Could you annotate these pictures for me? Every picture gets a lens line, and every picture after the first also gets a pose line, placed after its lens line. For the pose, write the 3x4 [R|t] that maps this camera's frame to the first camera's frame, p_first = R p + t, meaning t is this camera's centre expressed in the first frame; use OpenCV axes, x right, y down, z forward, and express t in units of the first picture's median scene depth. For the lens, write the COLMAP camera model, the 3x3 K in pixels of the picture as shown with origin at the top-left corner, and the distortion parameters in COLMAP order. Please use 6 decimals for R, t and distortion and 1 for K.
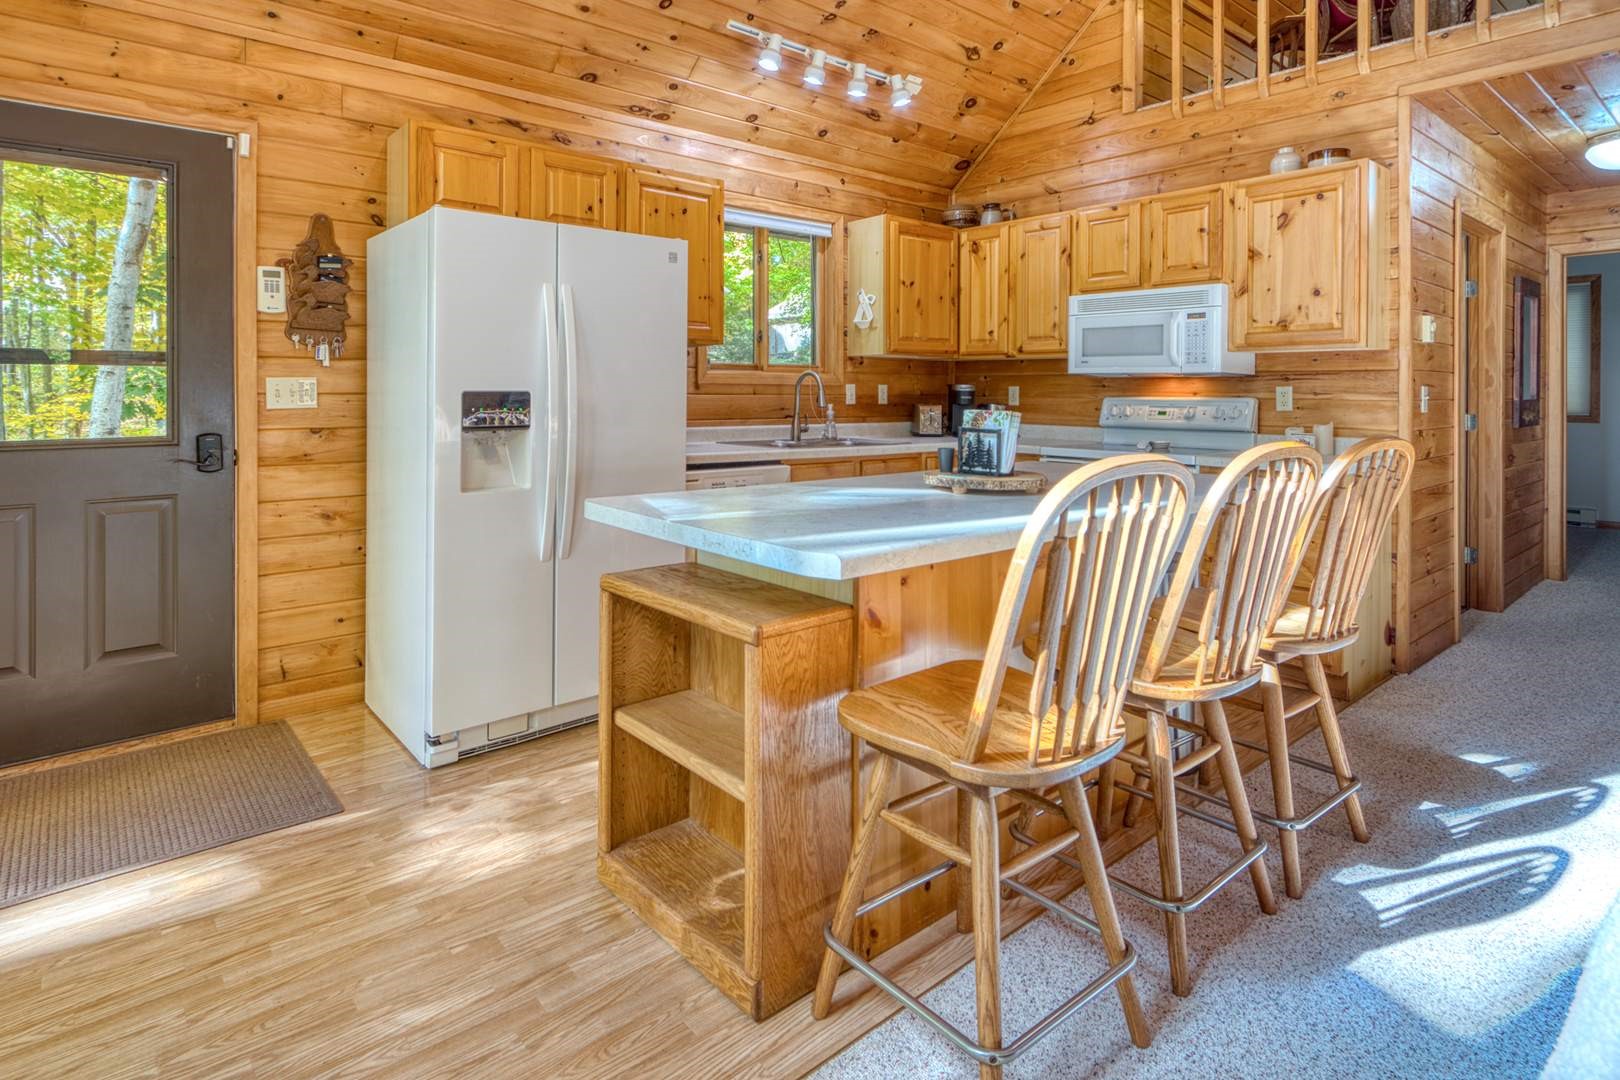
lens RADIAL K [[842.7, 0, 793.0], [0, 842.7, 396.5], [0, 0, 1]] dist [0.002340, 0.000004]
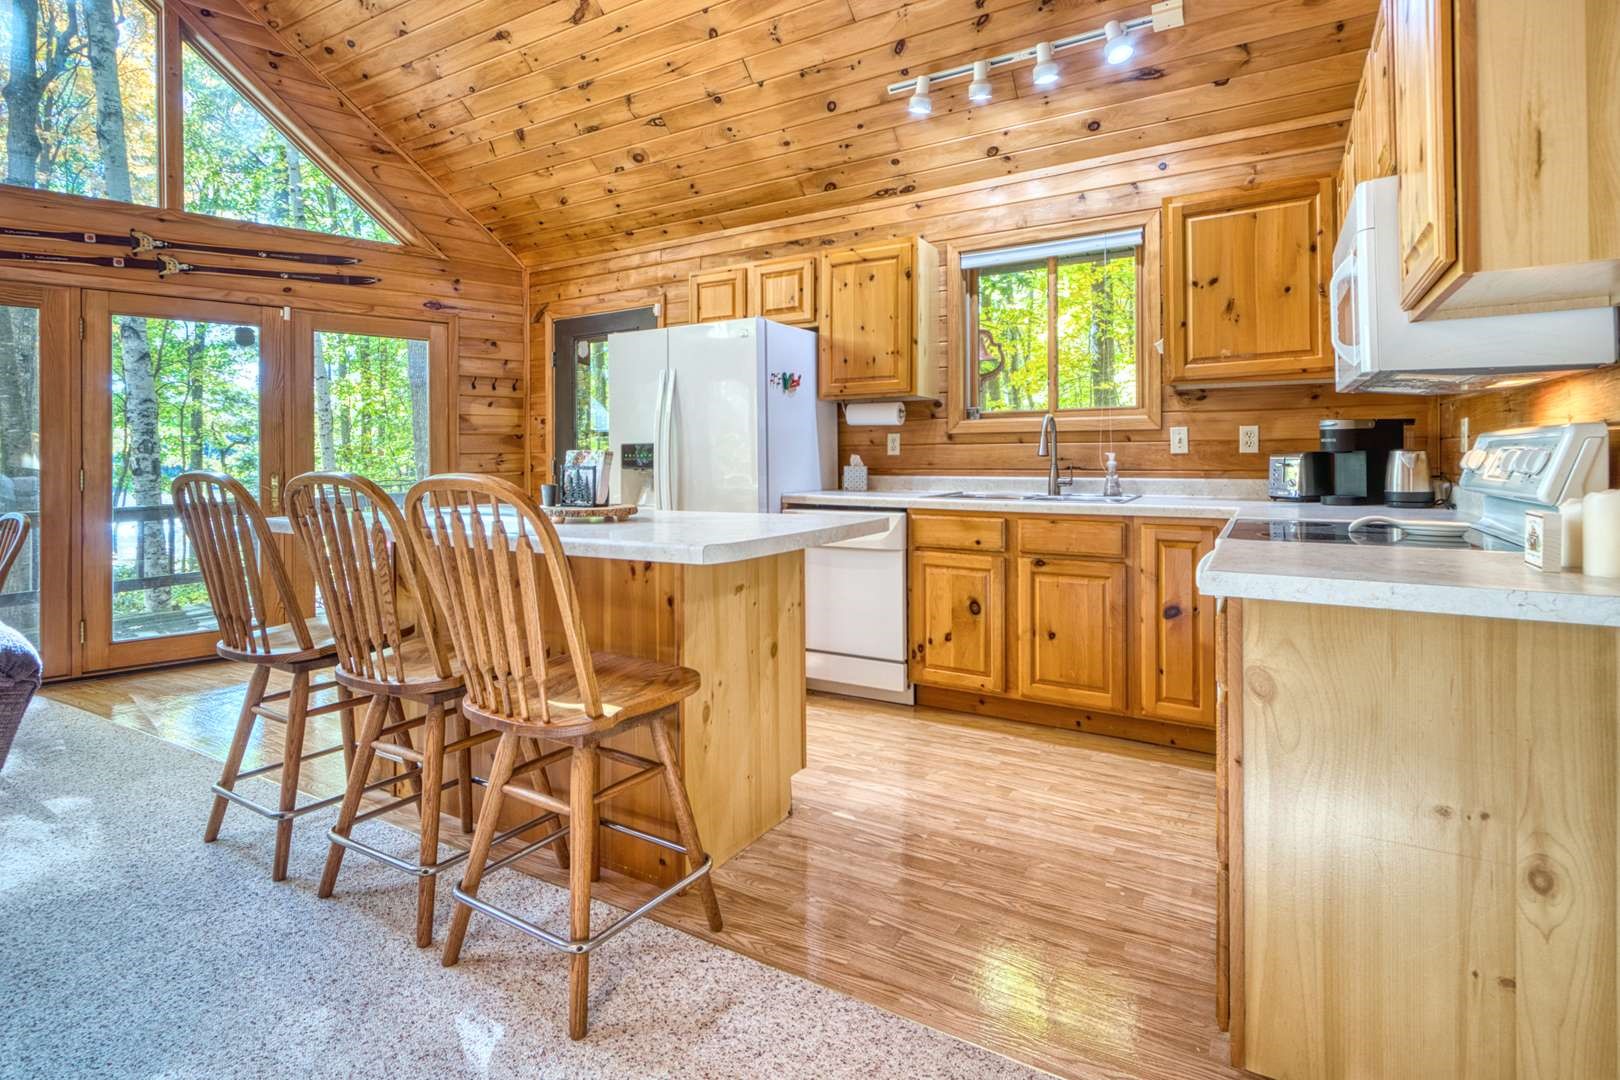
lens RADIAL K [[797.3, 0, 809.5], [0, 797.3, 438.0], [0, 0, 1]] dist [0.035991, 0.000039]
pose [[0.343716, -0.027919, -0.938659, 0.721240], [0.003315, 0.999588, -0.028518, 0.016647], [0.939068, 0.006690, 0.343667, 0.501234]]
